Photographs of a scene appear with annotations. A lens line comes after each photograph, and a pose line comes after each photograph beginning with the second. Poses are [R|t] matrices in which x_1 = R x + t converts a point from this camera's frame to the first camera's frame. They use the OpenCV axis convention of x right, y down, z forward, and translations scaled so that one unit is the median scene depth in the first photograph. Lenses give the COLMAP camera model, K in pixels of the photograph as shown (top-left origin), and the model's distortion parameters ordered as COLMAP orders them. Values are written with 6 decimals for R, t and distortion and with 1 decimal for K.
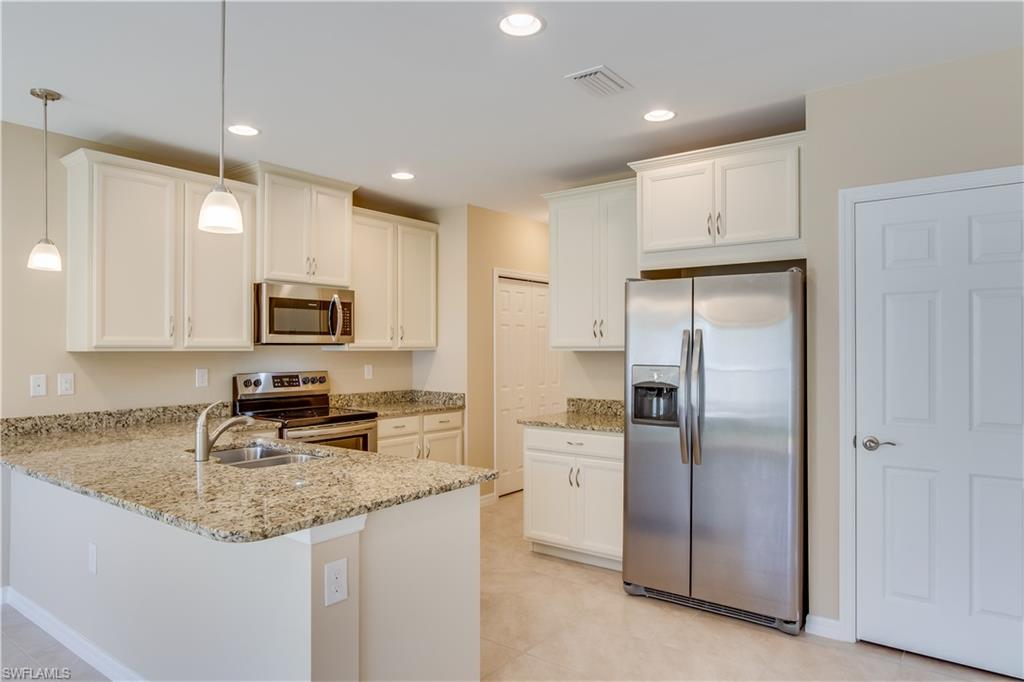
lens RADIAL K [[647.4, 0, 512.0], [0, 647.4, 341.0], [0, 0, 1]] dist [-0.011867, 0.002809]
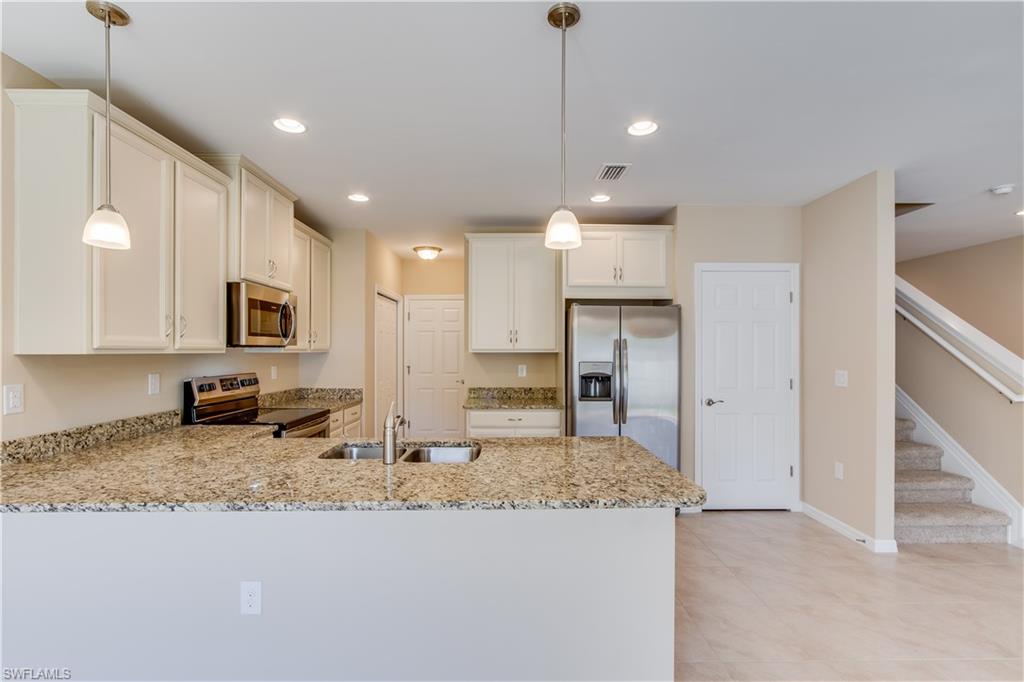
lens RADIAL K [[472.1, 0, 515.2], [0, 472.1, 348.0], [0, 0, 1]] dist [-0.008633, 0.000591]
pose [[0.783911, 0.004099, 0.620860, -0.509867], [-0.007741, 0.999965, 0.003171, 0.002442], [-0.620825, -0.007292, 0.783915, 0.202144]]
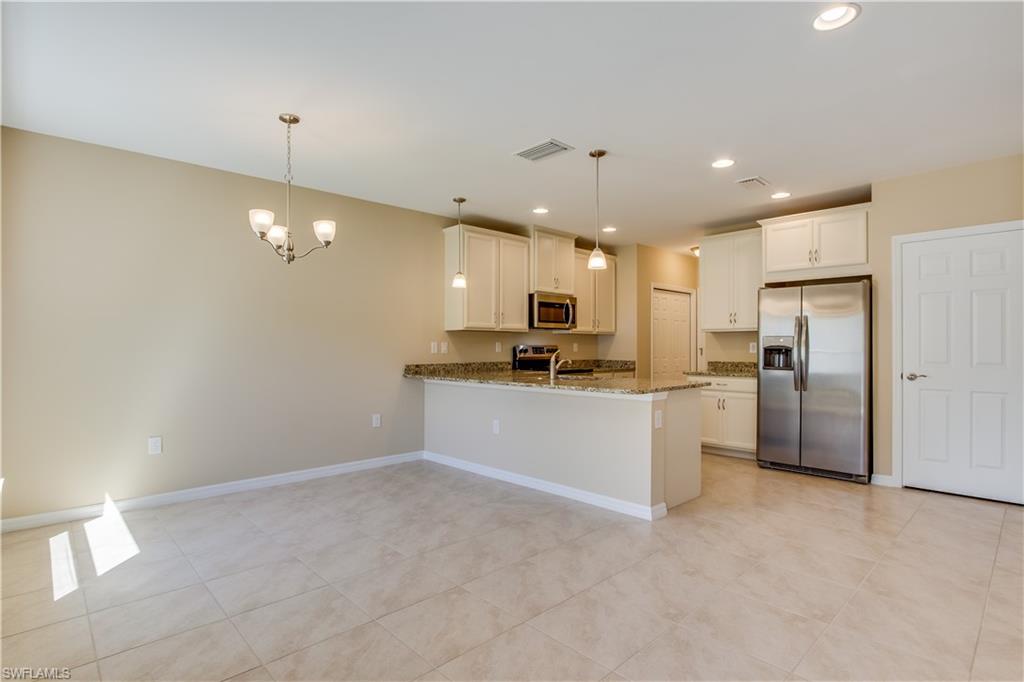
lens RADIAL K [[514.3, 0, 512.0], [0, 514.3, 341.0], [0, 0, 1]] dist [-0.030262, 0.015432]
pose [[0.987381, -0.000008, -0.158364, -0.227886], [-0.000091, 1.000000, -0.000619, 0.042443], [0.158363, 0.000626, 0.987381, -0.409069]]
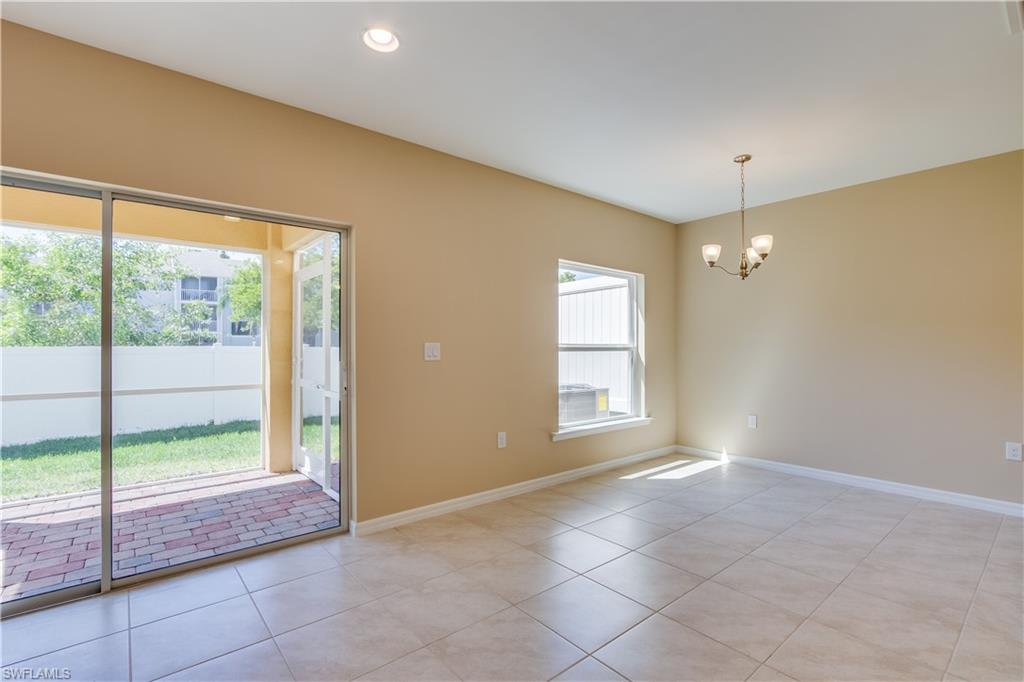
lens RADIAL K [[471.8, 0, 512.0], [0, 471.8, 344.3], [0, 0, 1]] dist [-0.021188, 0.000606]
pose [[-0.220018, -0.000039, -0.975496, 0.227132], [0.008574, 0.999961, -0.001974, 0.039892], [0.975458, -0.008799, -0.220009, 0.067557]]
